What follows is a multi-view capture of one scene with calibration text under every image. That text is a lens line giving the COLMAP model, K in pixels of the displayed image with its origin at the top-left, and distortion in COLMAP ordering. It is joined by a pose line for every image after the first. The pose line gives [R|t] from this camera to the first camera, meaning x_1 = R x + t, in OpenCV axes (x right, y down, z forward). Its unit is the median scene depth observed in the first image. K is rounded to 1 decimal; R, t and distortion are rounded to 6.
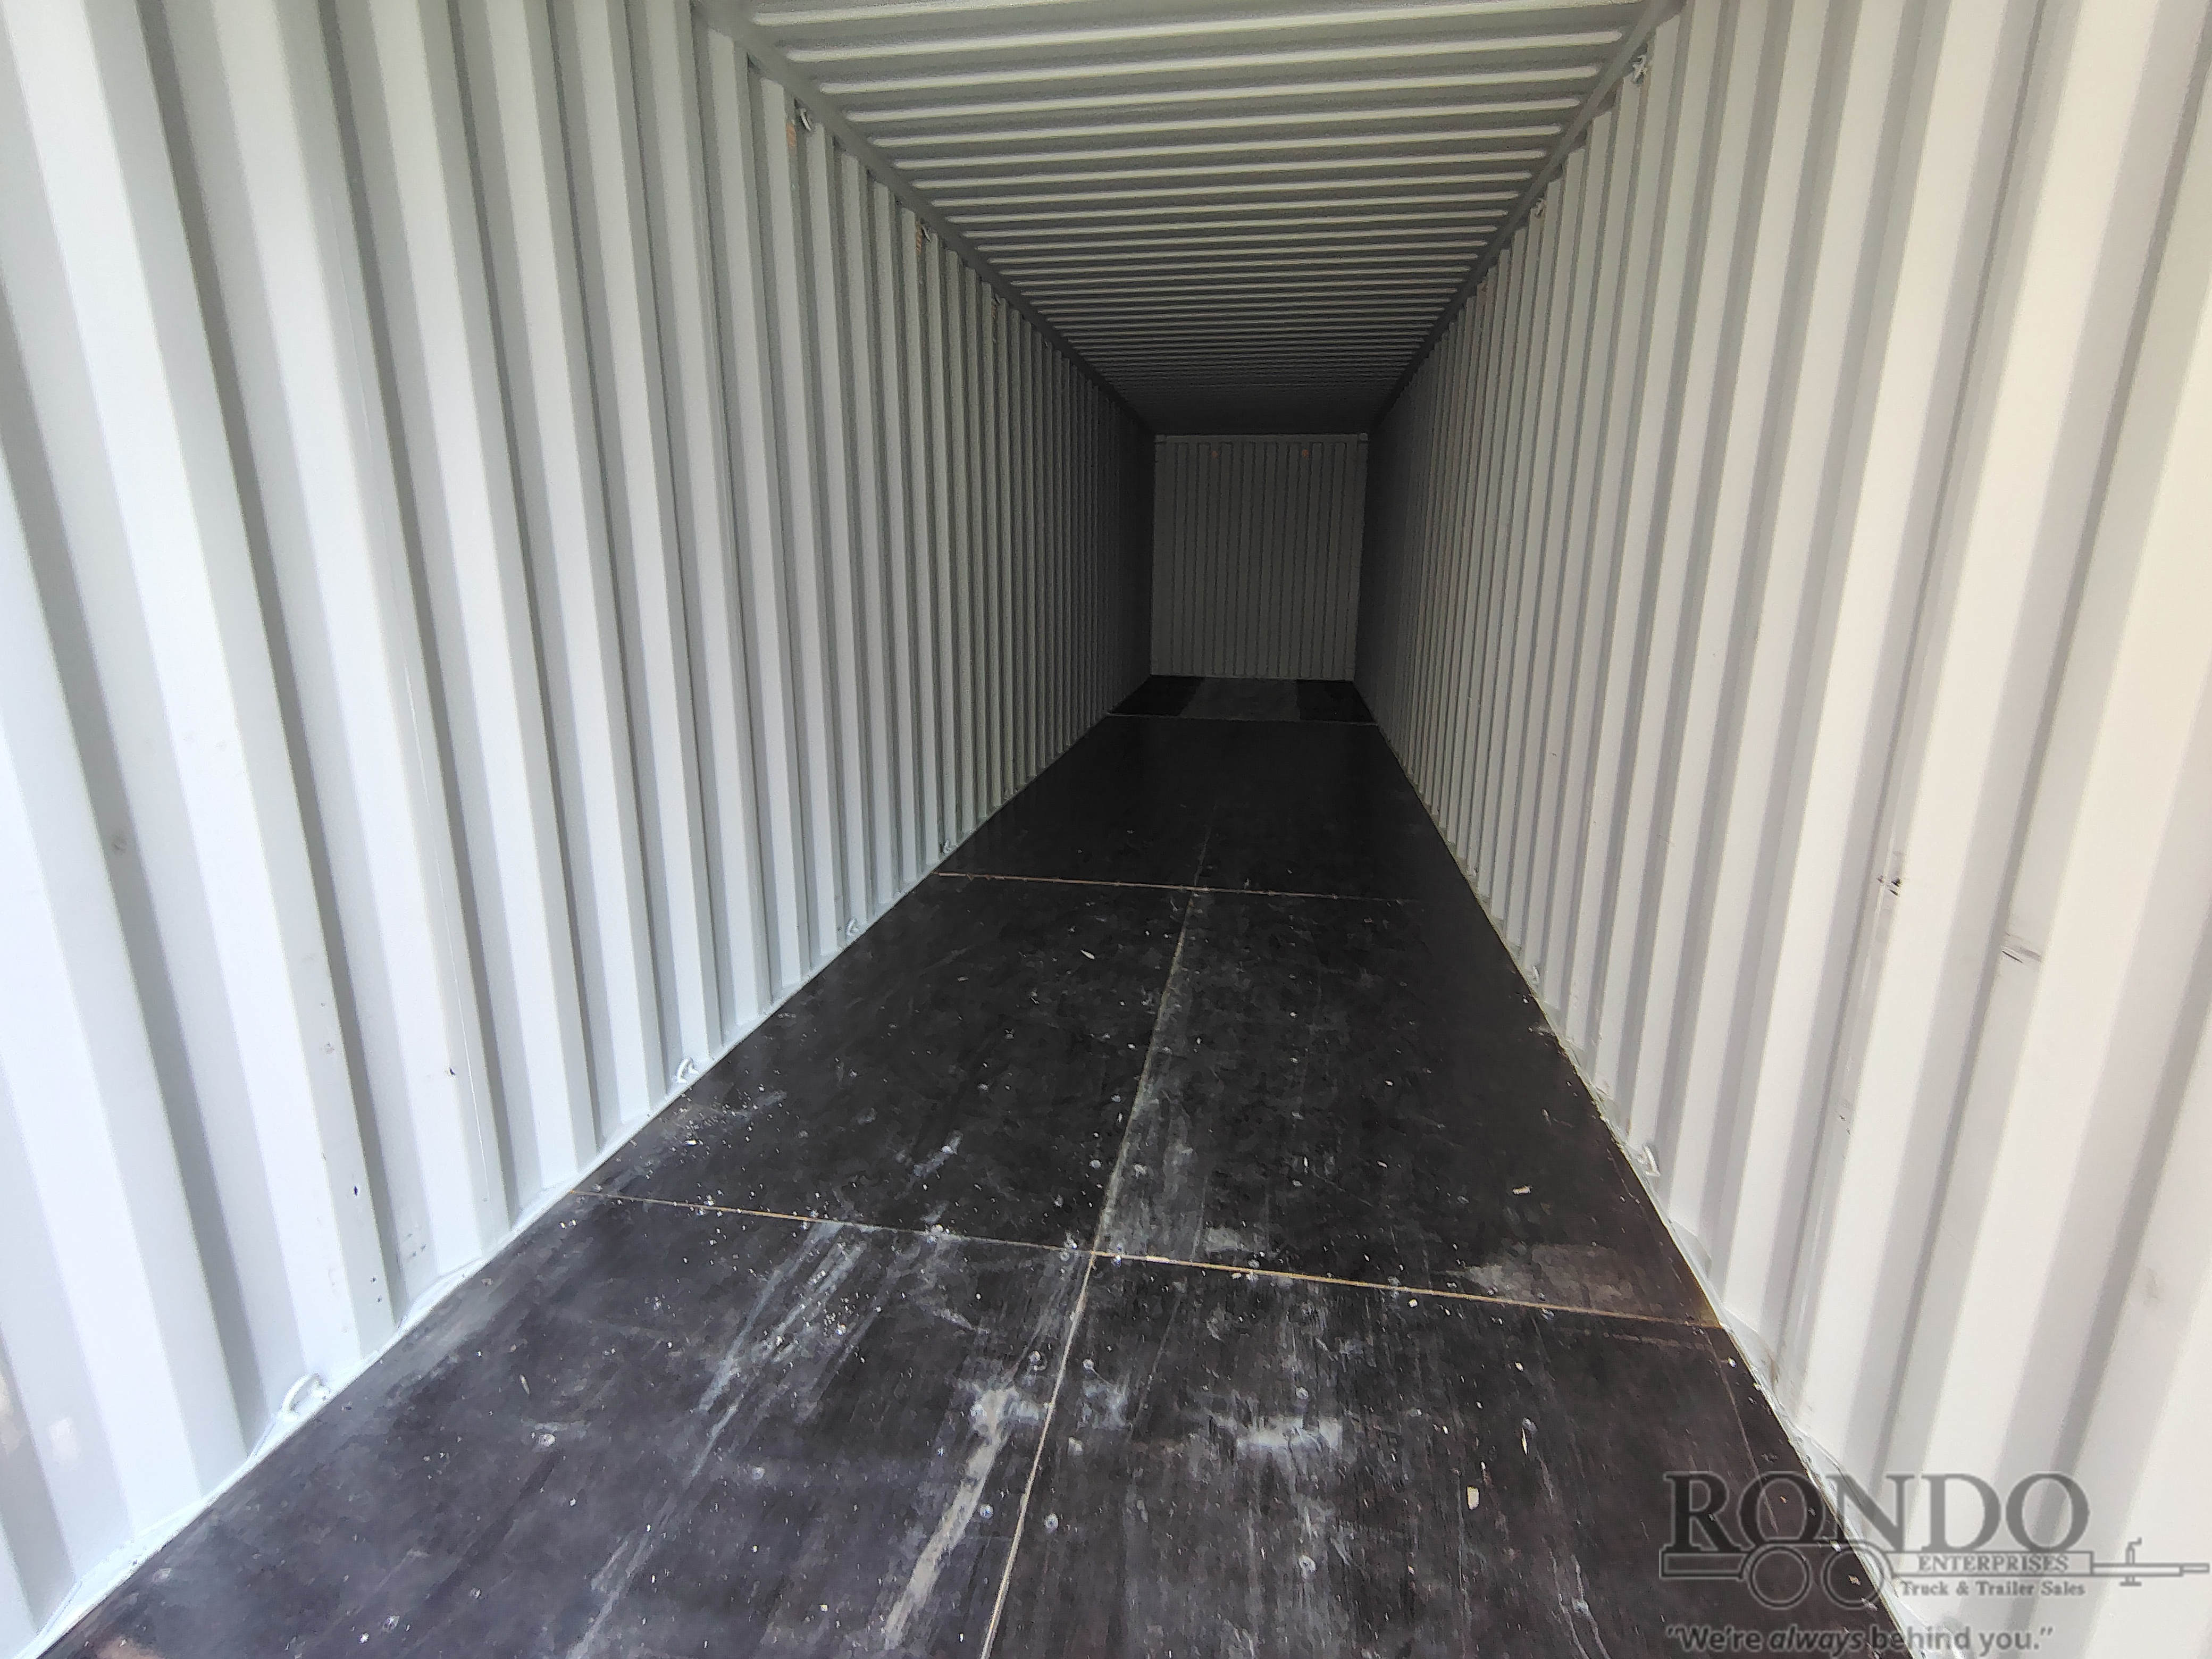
lens RADIAL K [[1059.2, 0, 1095.7], [0, 1059.2, 831.5], [0, 0, 1]] dist [0.006090, 0.002432]
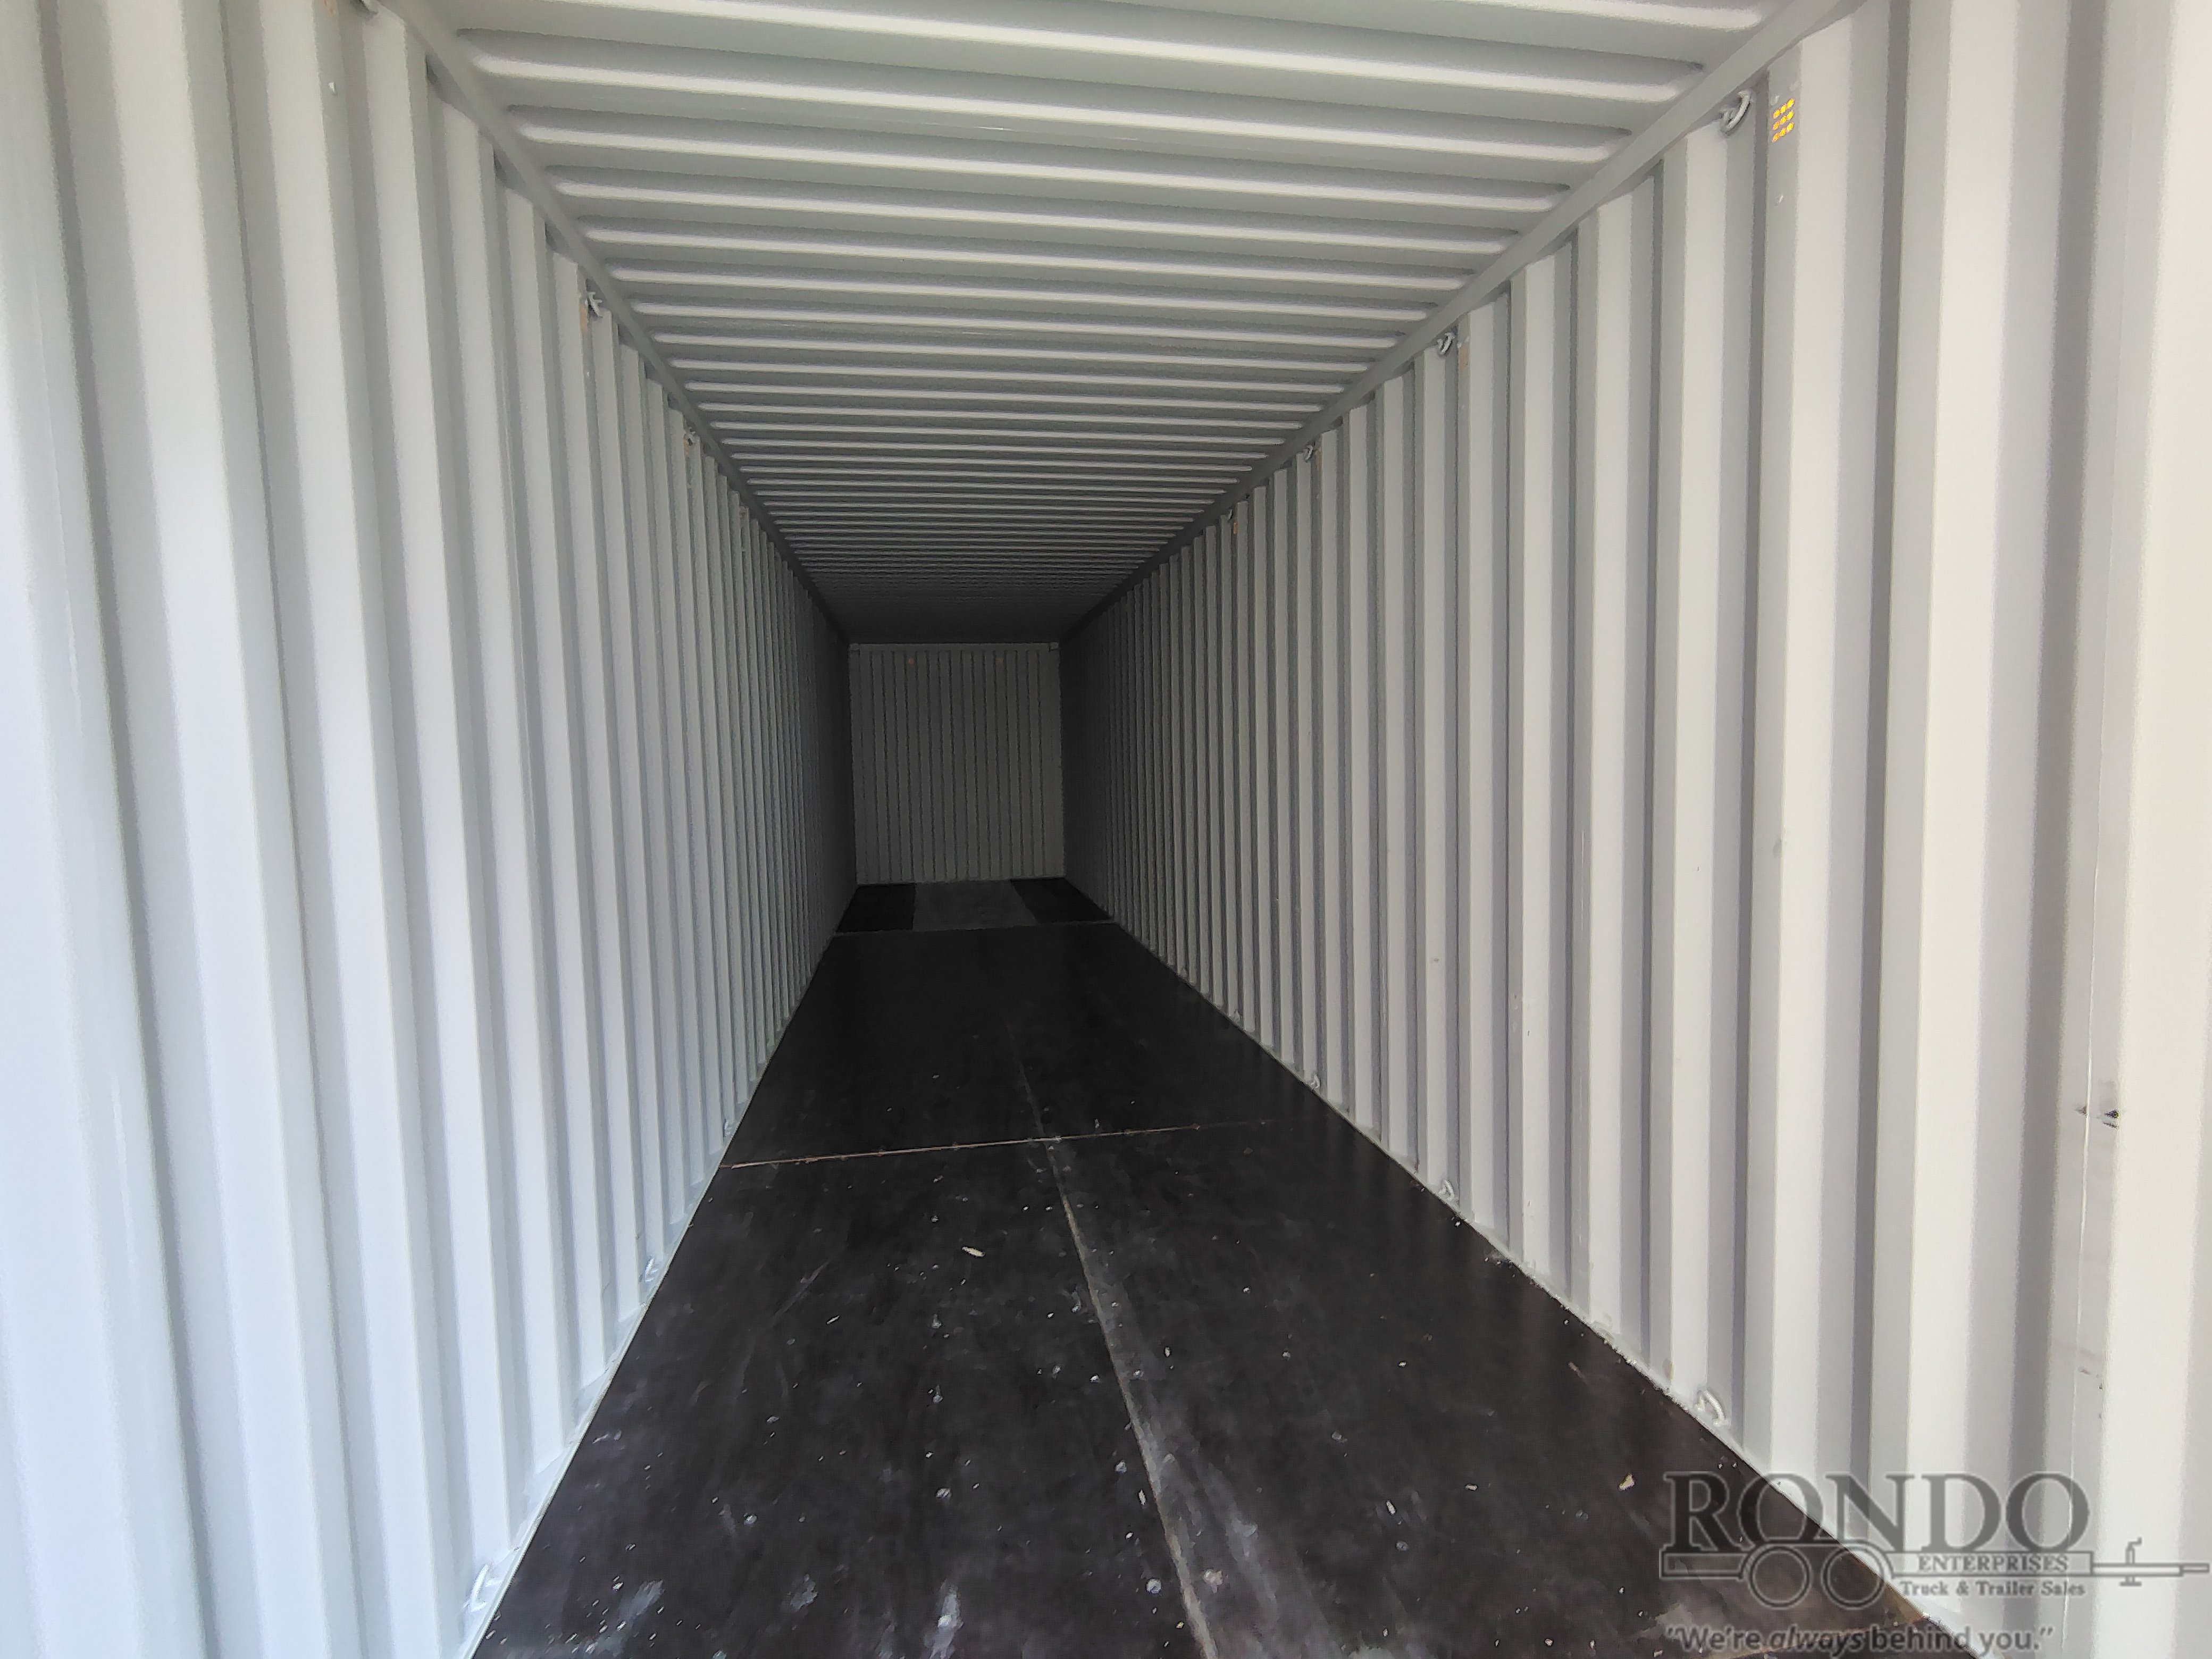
lens RADIAL K [[1059.2, 0, 1101.9], [0, 1059.2, 821.6], [0, 0, 1]] dist [0.006090, 0.002432]
pose [[0.941809, -0.051660, 0.332155, -0.230438], [0.112921, 0.979321, -0.167868, -0.083883], [-0.316614, 0.195607, 0.928167, 0.187046]]
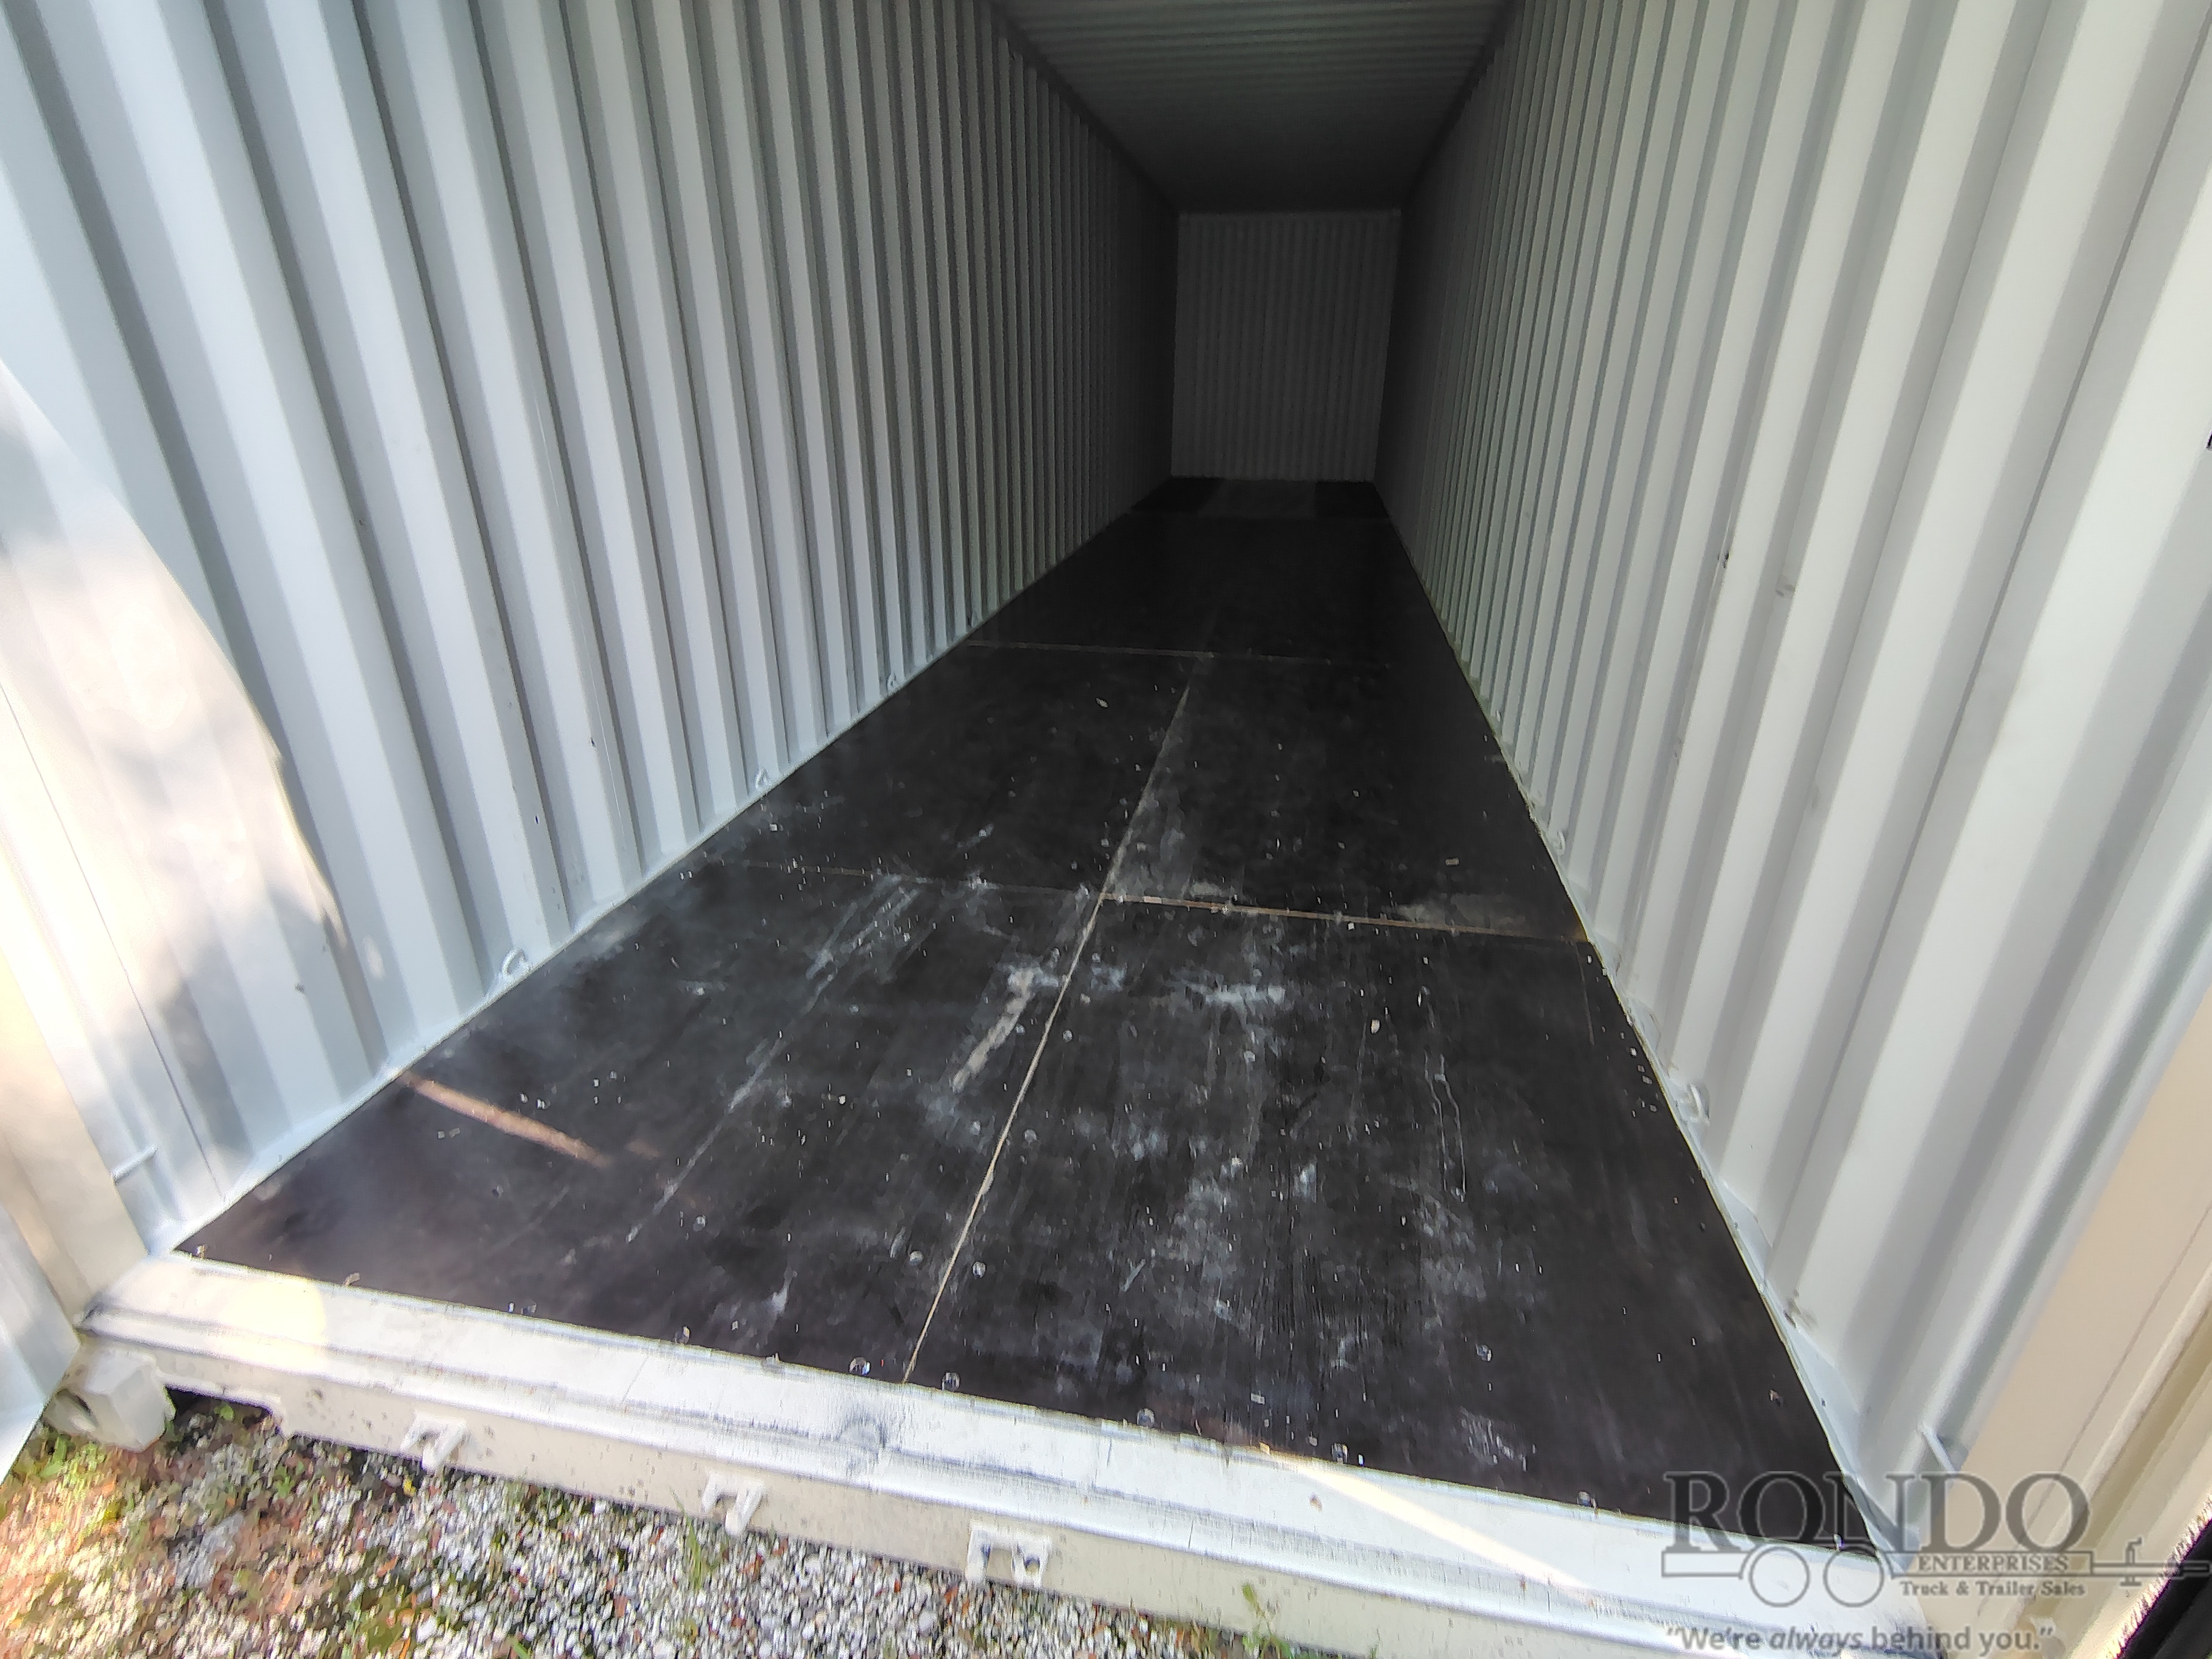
lens RADIAL K [[1059.2, 0, 1093.8], [0, 1059.2, 839.0], [0, 0, 1]] dist [0.006090, 0.002432]
pose [[0.999775, 0.006317, -0.020227, 0.010749], [-0.002823, 0.985731, 0.168306, 0.093046], [0.021002, -0.168211, 0.985527, -0.182973]]
